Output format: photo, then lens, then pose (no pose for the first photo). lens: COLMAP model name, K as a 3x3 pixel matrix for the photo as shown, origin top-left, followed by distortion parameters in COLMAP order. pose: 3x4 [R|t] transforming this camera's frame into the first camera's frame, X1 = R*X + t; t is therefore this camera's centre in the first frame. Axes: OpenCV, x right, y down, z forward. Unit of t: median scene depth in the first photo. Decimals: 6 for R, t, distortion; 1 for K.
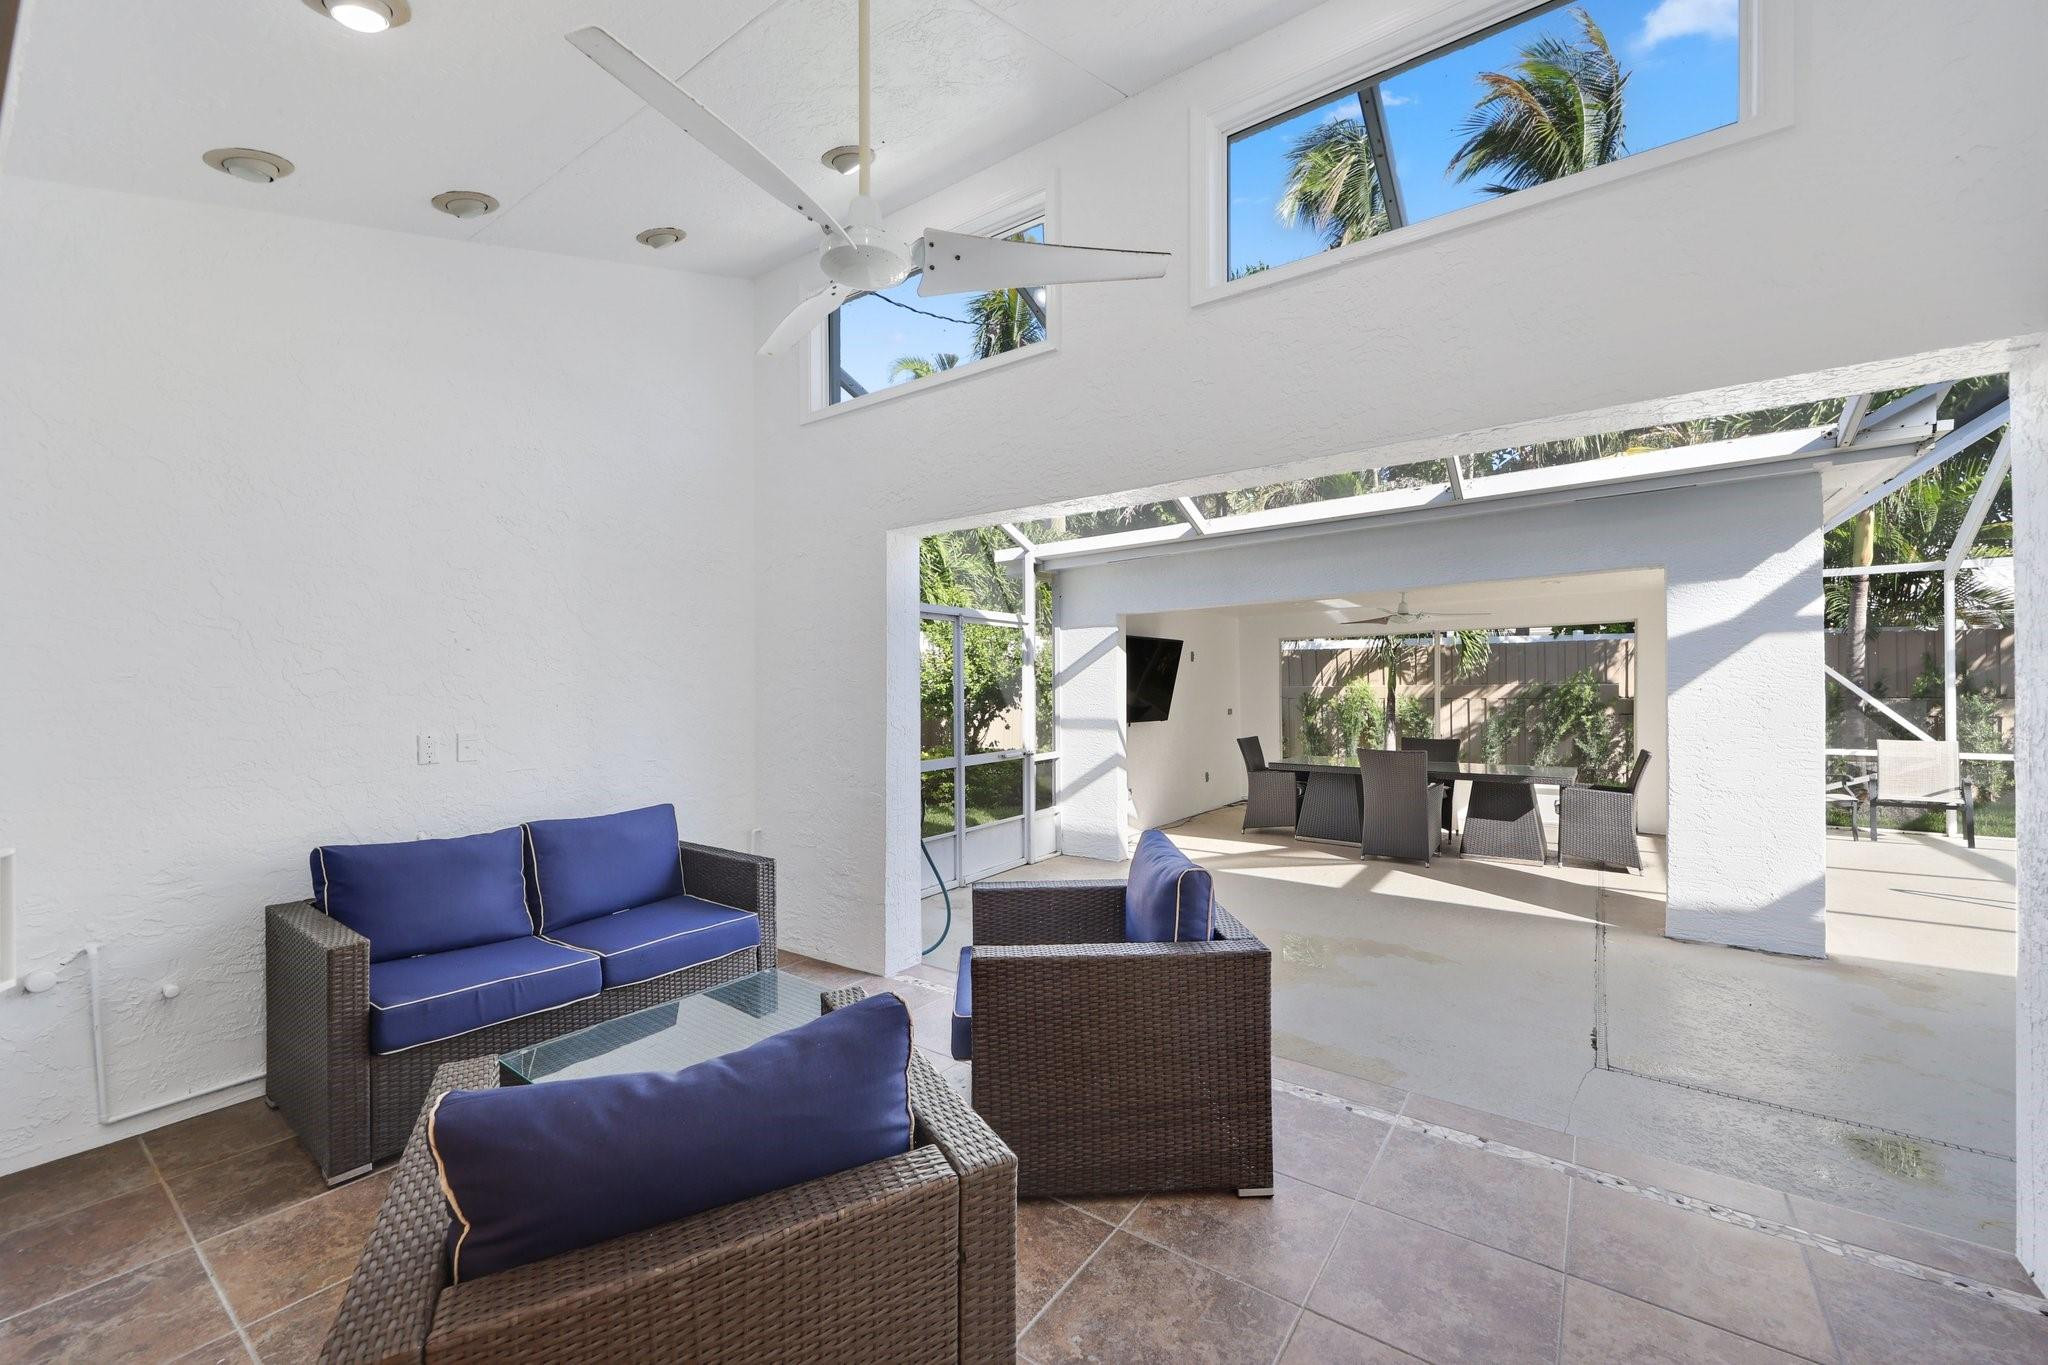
lens RADIAL K [[794.6, 0, 1030.0], [0, 794.6, 690.7], [0, 0, 1]] dist [-0.002057, -0.000269]
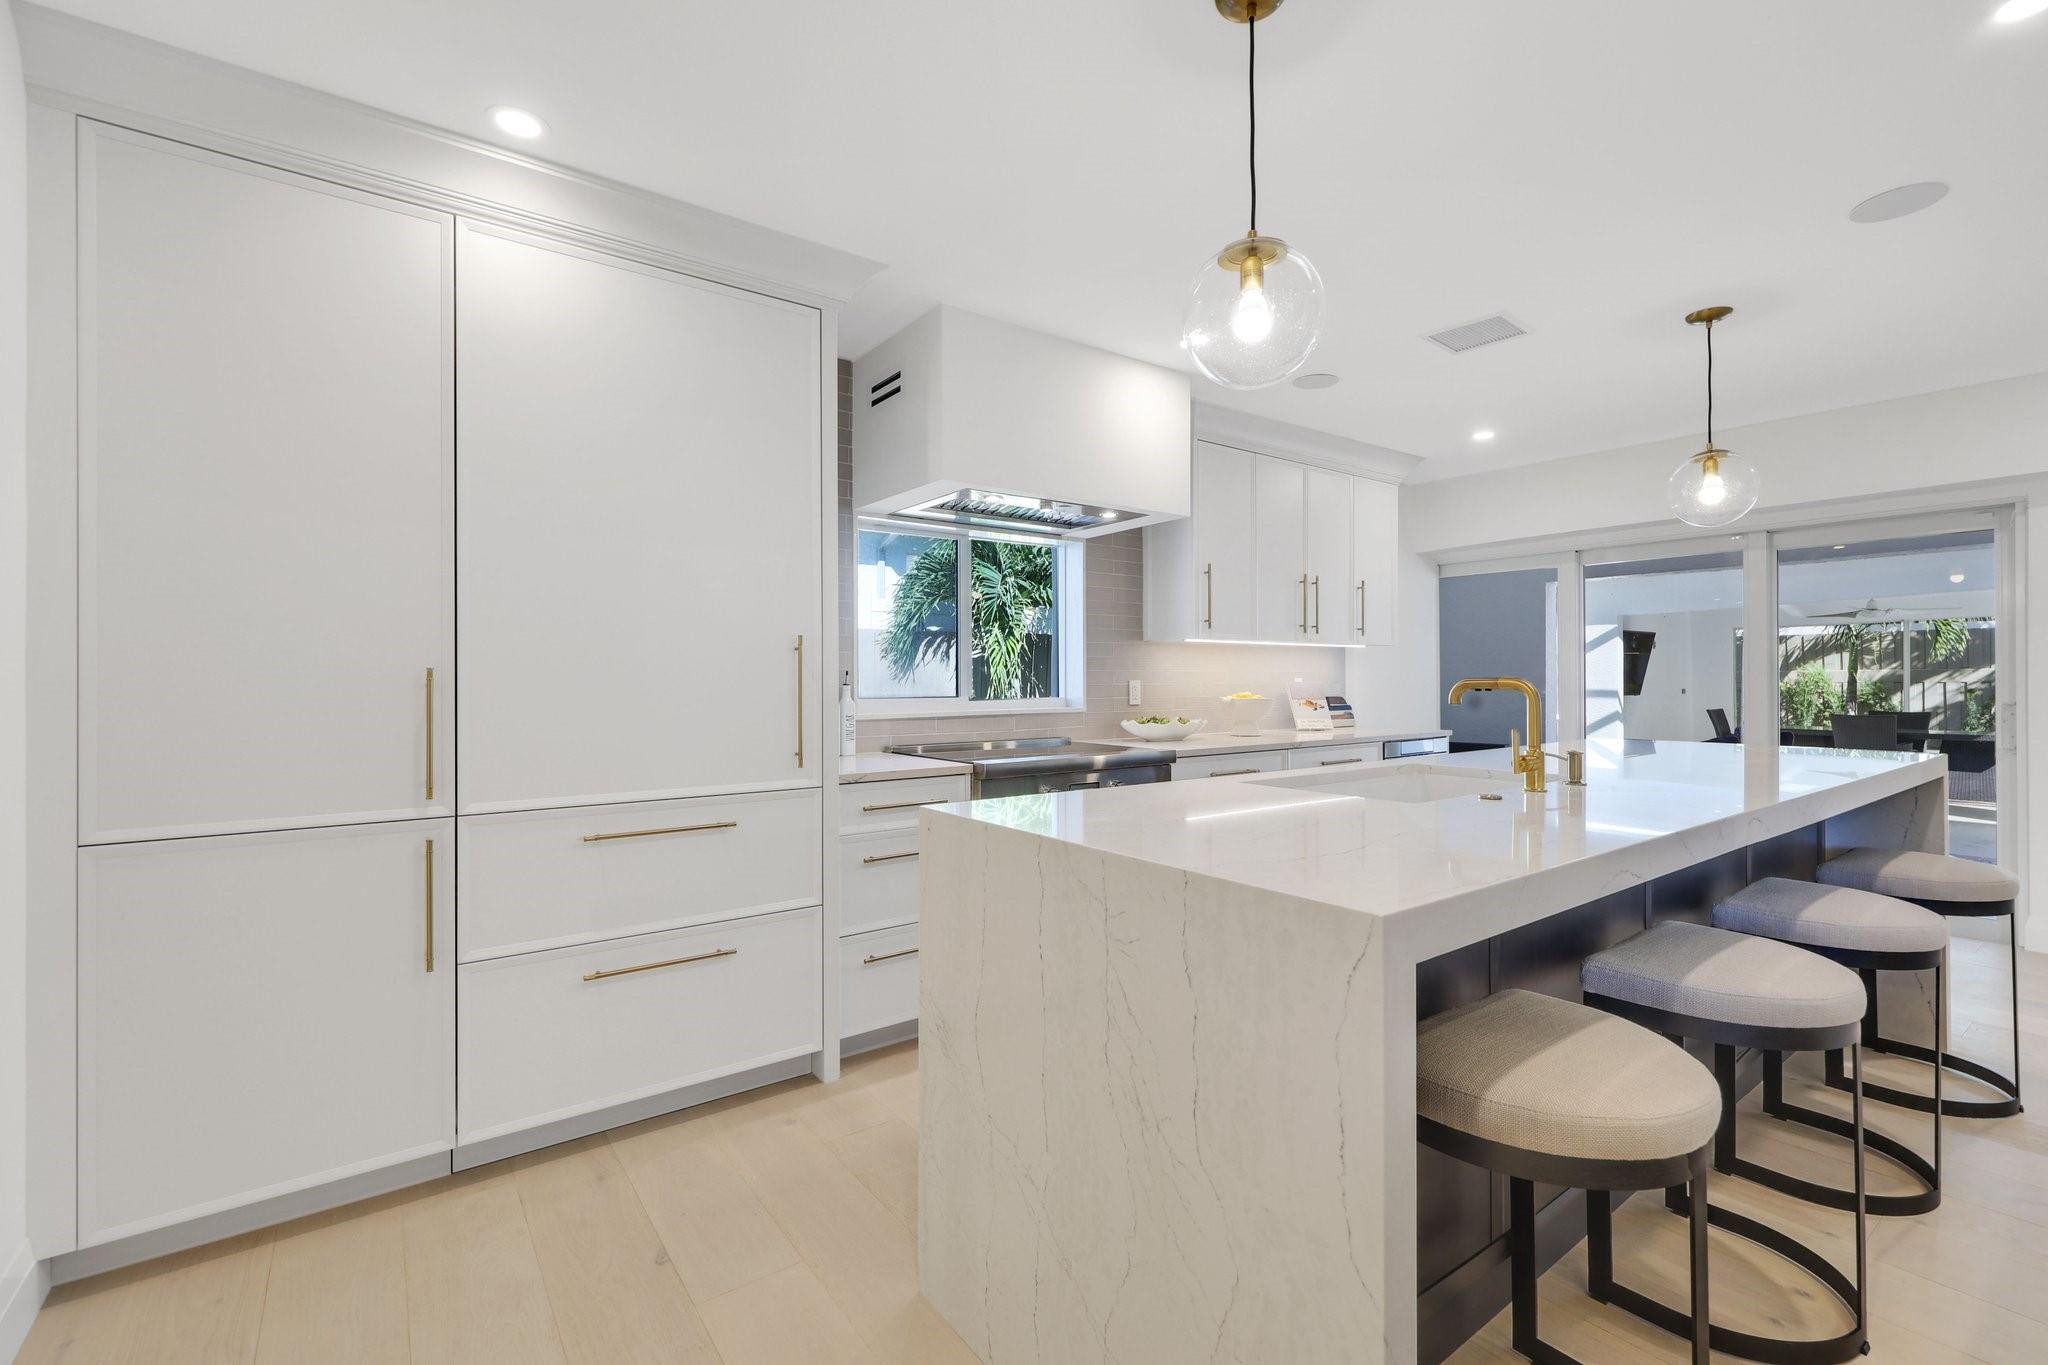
lens RADIAL K [[892.3, 0, 1014.0], [0, 892.3, 672.5], [0, 0, 1]] dist [0.002426, -0.000640]
pose [[0.952576, 0.002077, -0.304295, -0.306020], [-0.004126, 0.999973, -0.006091, 0.012192], [0.304274, 0.007057, 0.952559, -0.589094]]
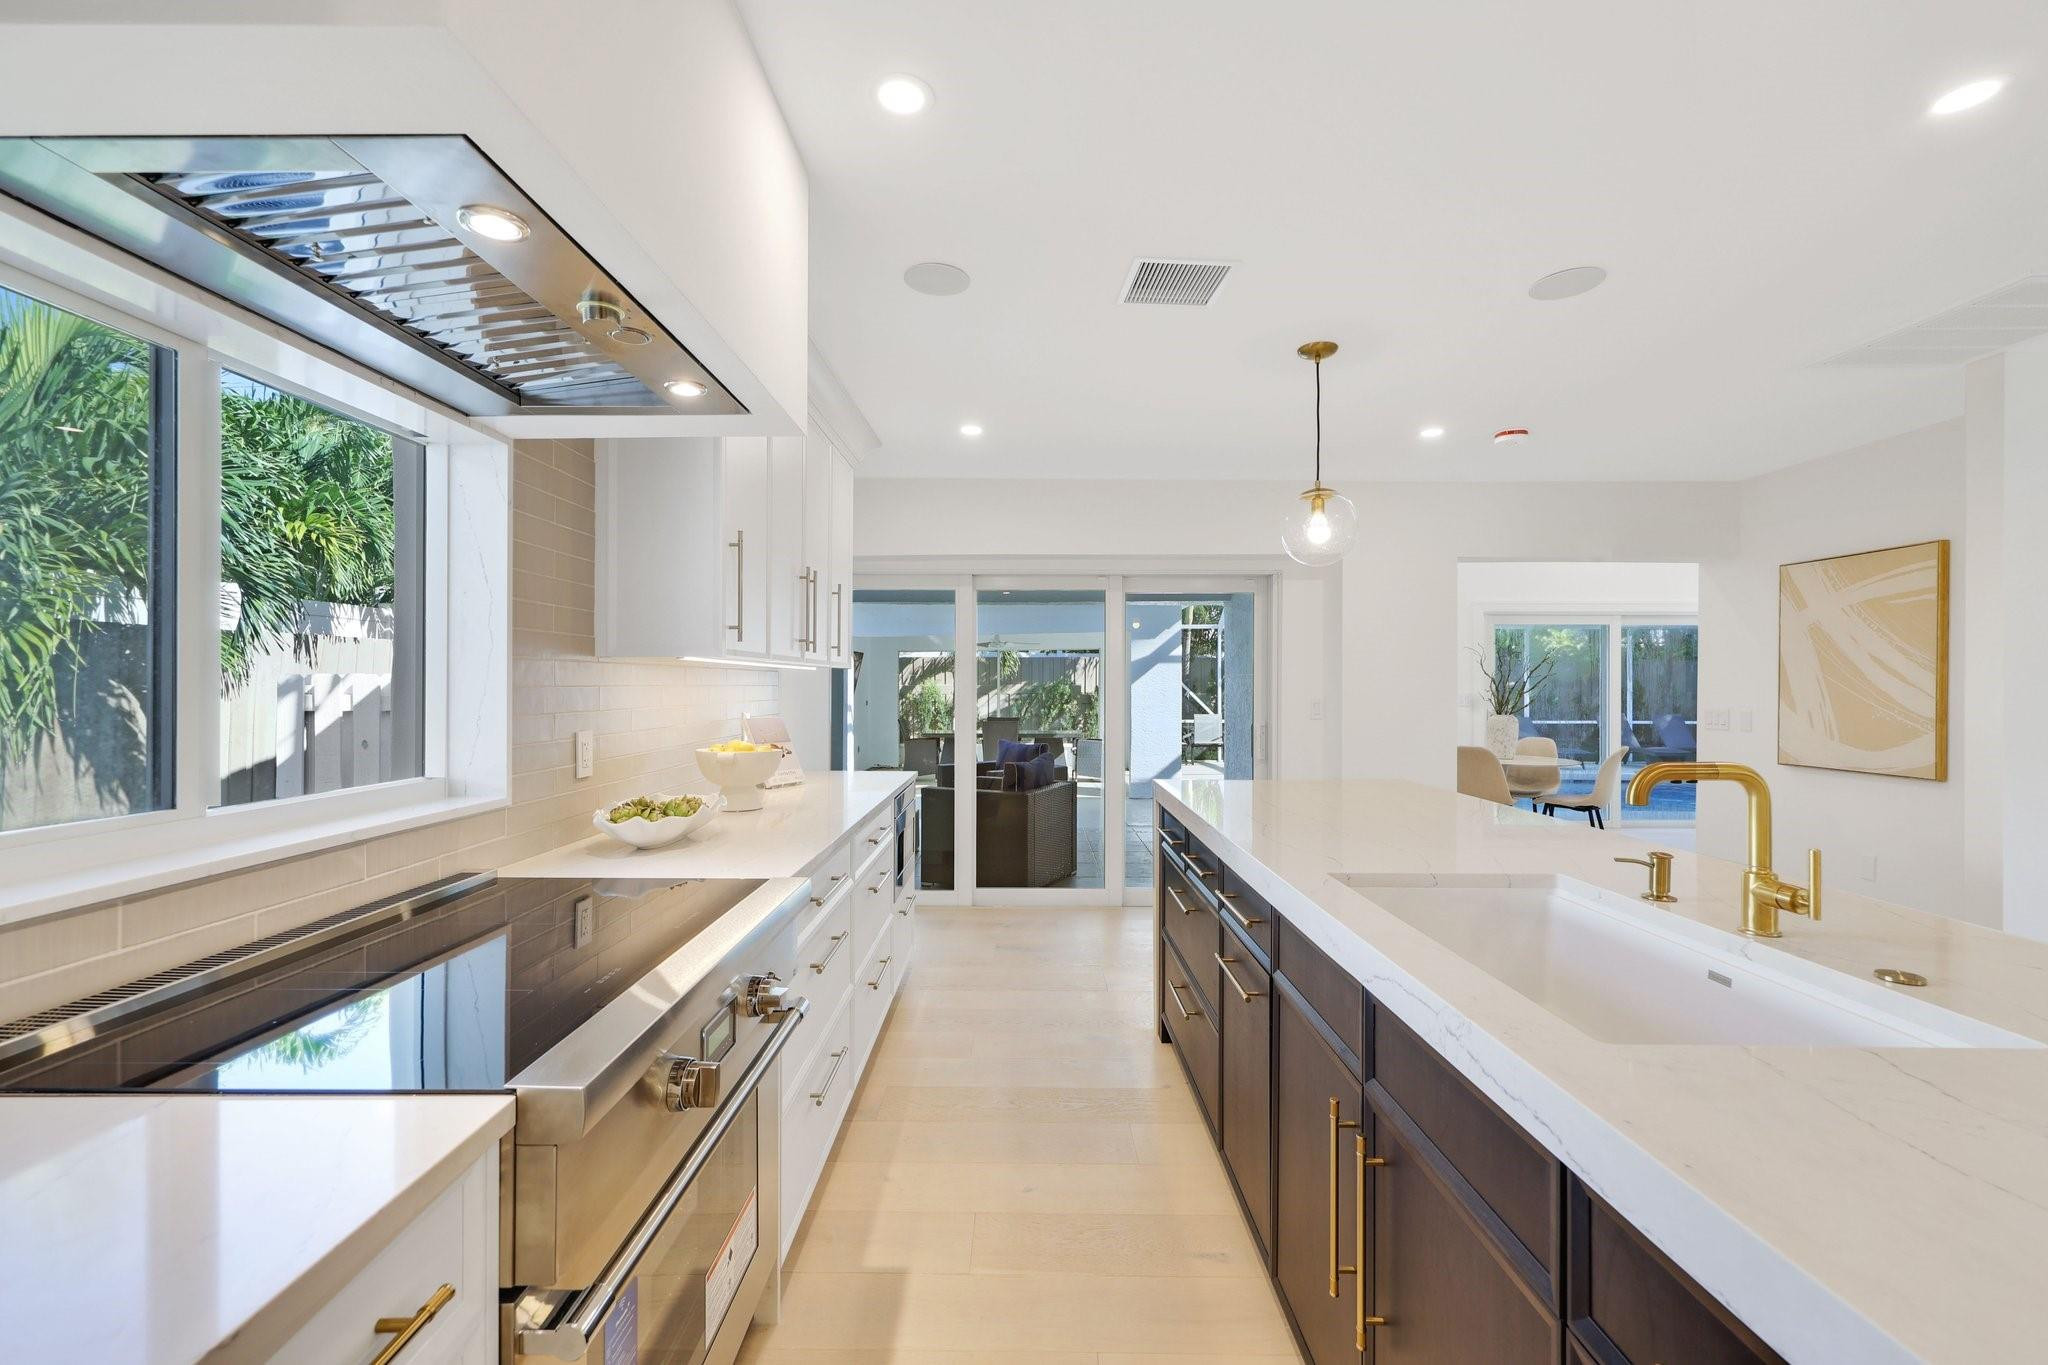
lens RADIAL K [[851.3, 0, 1027.0], [0, 851.3, 683.4], [0, 0, 1]] dist [-0.004955, -0.000287]
pose [[0.804834, 0.008080, 0.593445, -0.433269], [-0.005624, 0.999966, -0.005987, 0.000276], [-0.593473, 0.001481, 0.804852, -0.379415]]
